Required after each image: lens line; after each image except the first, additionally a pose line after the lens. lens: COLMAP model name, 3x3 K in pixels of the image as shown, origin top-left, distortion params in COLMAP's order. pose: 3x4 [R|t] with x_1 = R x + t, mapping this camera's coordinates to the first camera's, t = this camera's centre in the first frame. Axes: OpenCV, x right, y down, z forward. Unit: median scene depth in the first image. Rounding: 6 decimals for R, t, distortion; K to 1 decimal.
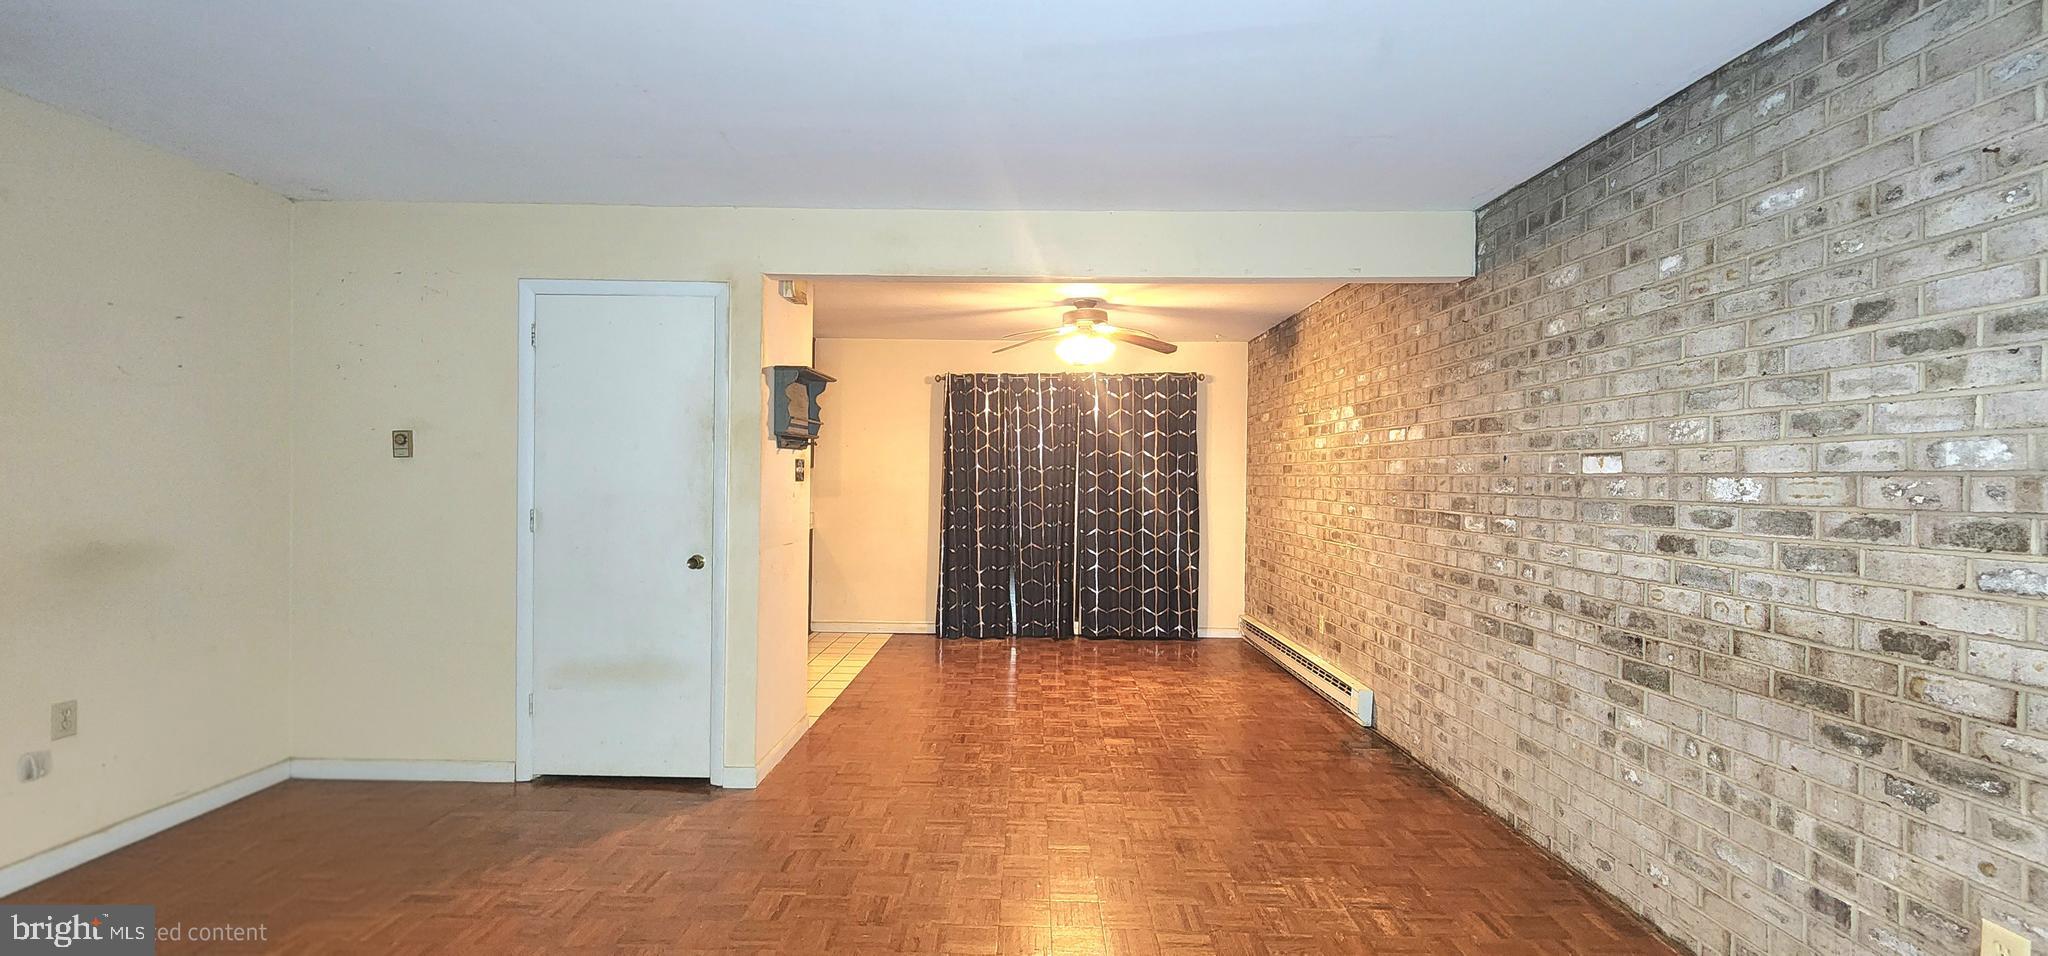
lens RADIAL K [[848.2, 0, 1021.2], [0, 848.2, 479.7], [0, 0, 1]] dist [-0.000371, 0.000198]
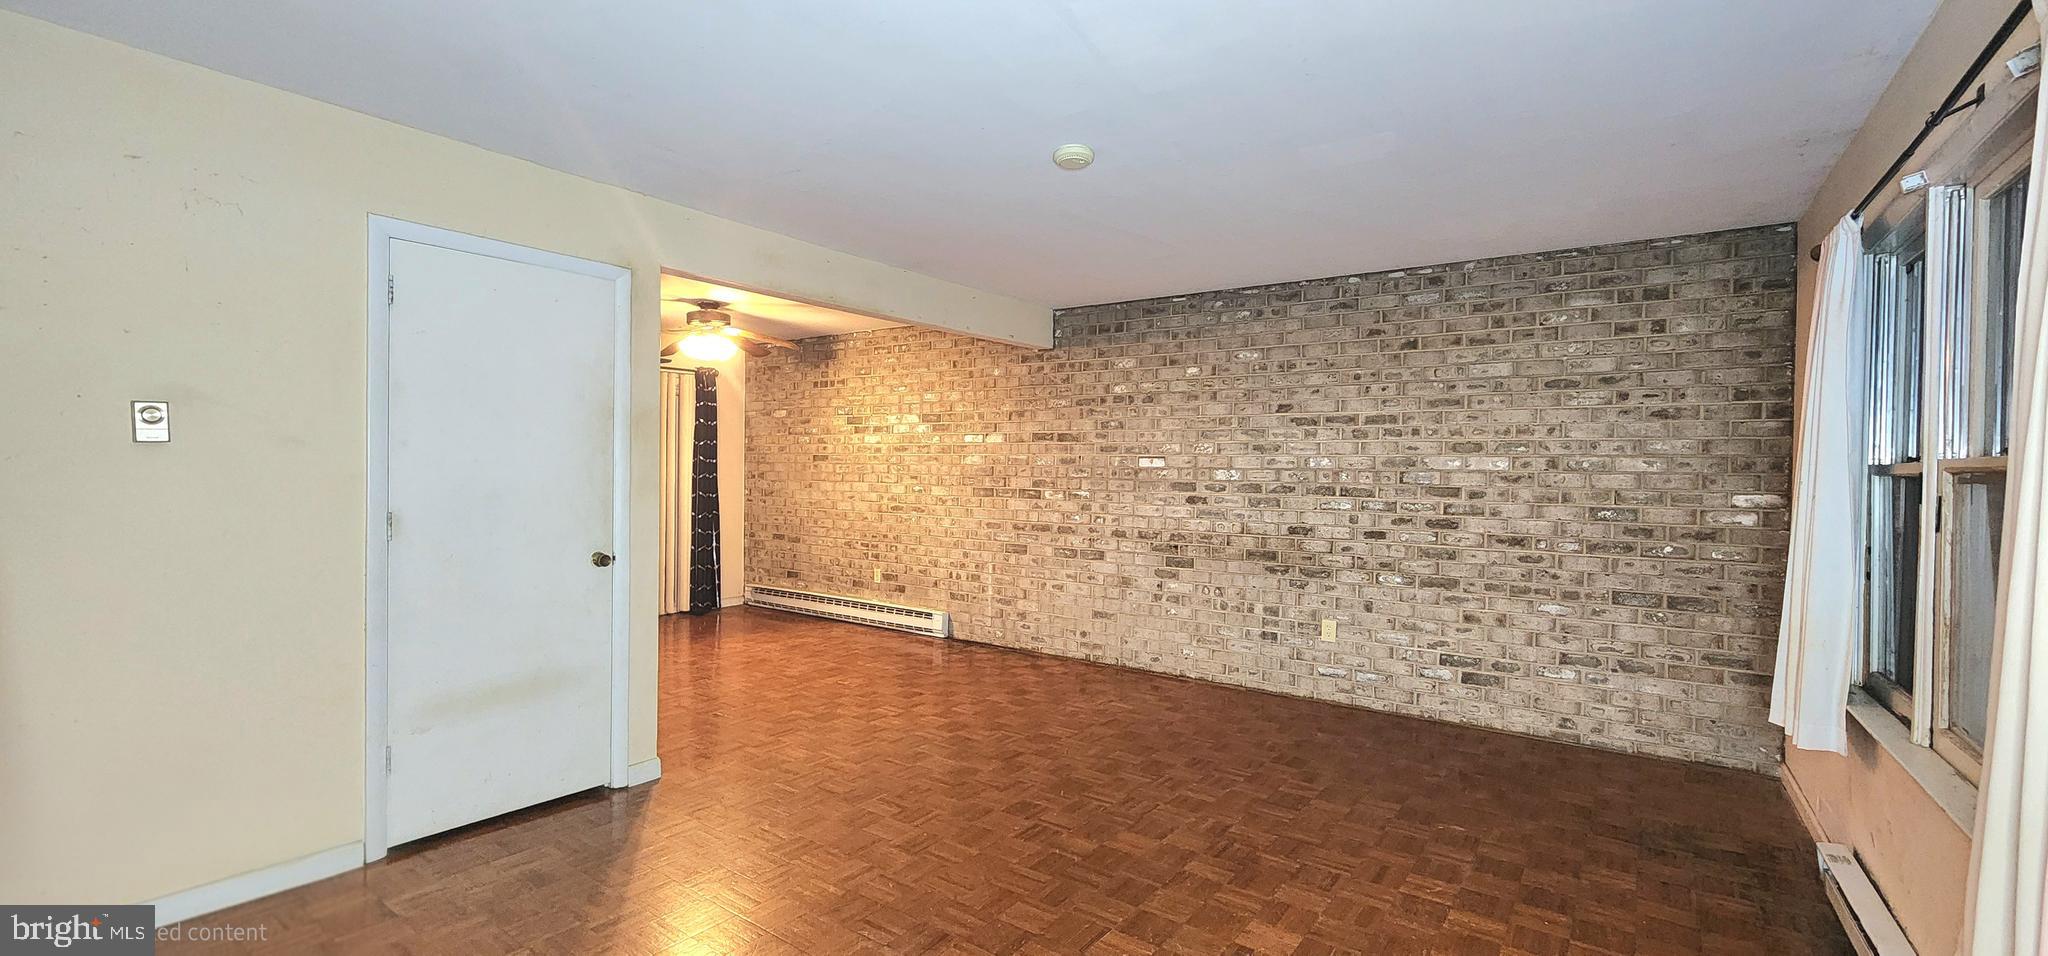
lens RADIAL K [[848.2, 0, 1020.1], [0, 848.2, 477.5], [0, 0, 1]] dist [-0.000371, 0.000198]
pose [[0.580054, -0.012589, 0.814481, -1.175886], [-0.004287, 0.999820, 0.018507, -0.018551], [-0.814567, -0.014227, 0.579895, 0.092456]]
